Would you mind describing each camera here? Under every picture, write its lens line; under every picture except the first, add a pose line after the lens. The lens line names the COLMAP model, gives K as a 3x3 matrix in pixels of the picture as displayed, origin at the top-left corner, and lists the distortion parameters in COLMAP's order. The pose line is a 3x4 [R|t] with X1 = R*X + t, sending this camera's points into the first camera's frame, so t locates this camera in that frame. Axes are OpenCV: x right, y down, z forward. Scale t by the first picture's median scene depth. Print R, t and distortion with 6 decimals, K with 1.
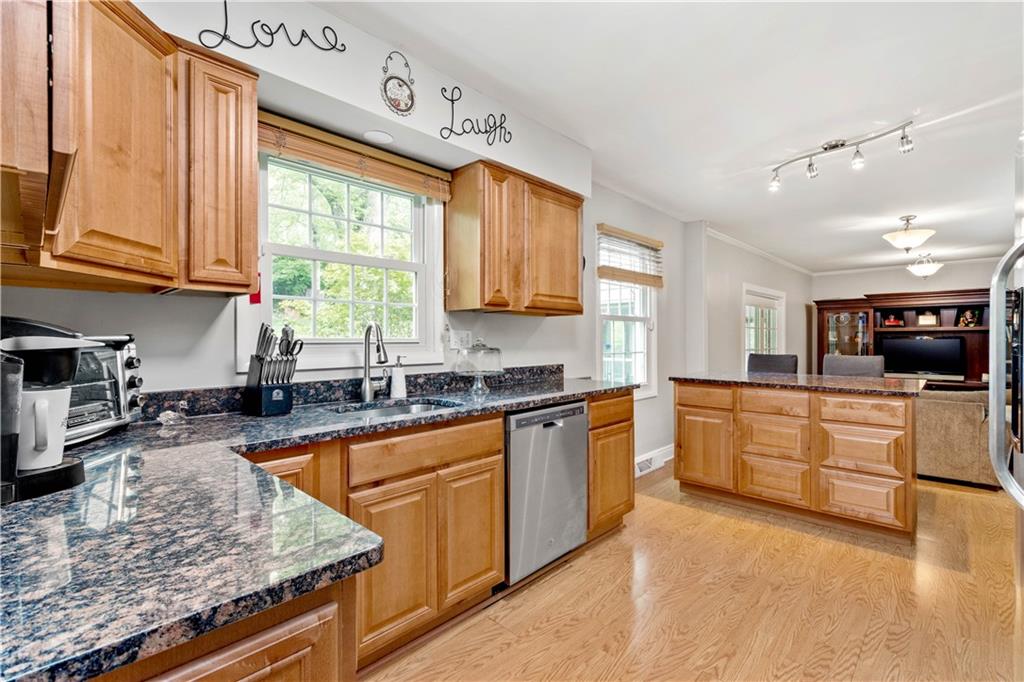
lens RADIAL K [[452.0, 0, 511.1], [0, 452.0, 341.8], [0, 0, 1]] dist [0.001936, -0.000539]
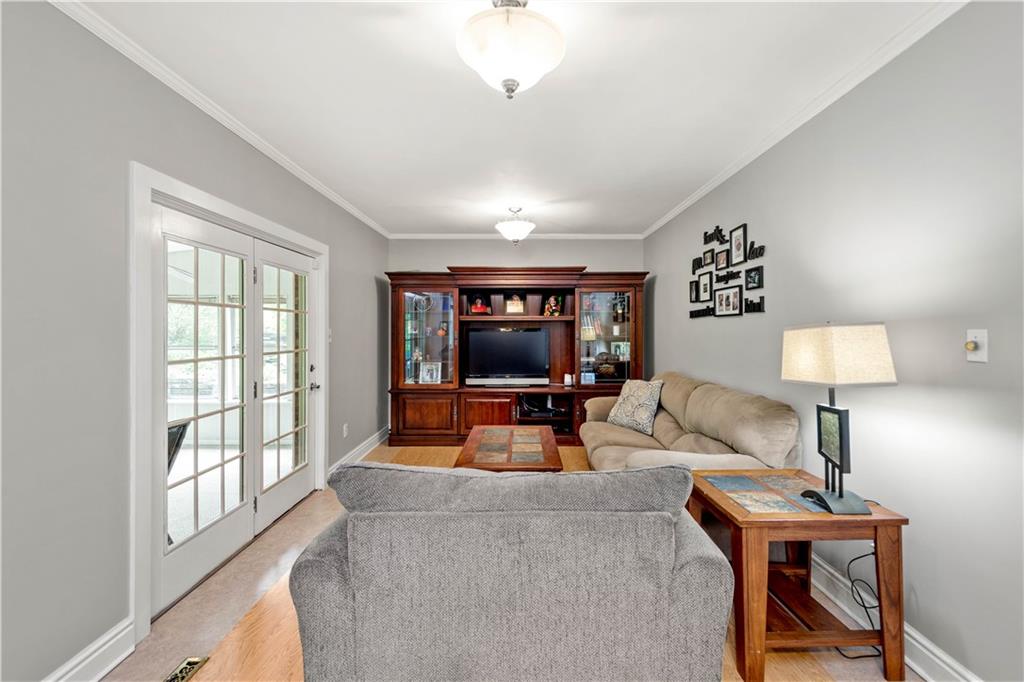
lens RADIAL K [[452.0, 0, 508.1], [0, 452.0, 326.3], [0, 0, 1]] dist [0.001936, -0.000539]
pose [[0.721570, 0.005569, 0.692319, 0.383997], [0.003777, 0.999921, -0.011979, -0.006336], [-0.692331, 0.011259, 0.721492, 0.456802]]
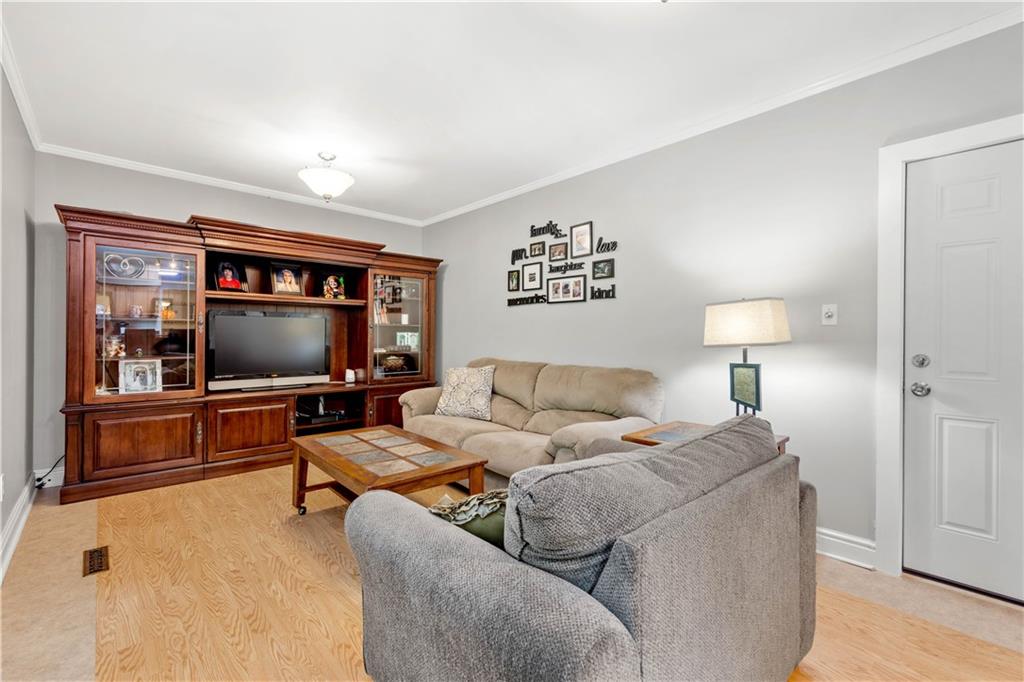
lens RADIAL K [[452.0, 0, 514.1], [0, 452.0, 338.3], [0, 0, 1]] dist [0.001936, -0.000539]
pose [[0.049647, -0.003618, 0.998760, 0.348390], [-0.003592, 0.999986, 0.003801, 0.017284], [-0.998760, -0.003776, 0.049634, 0.665984]]
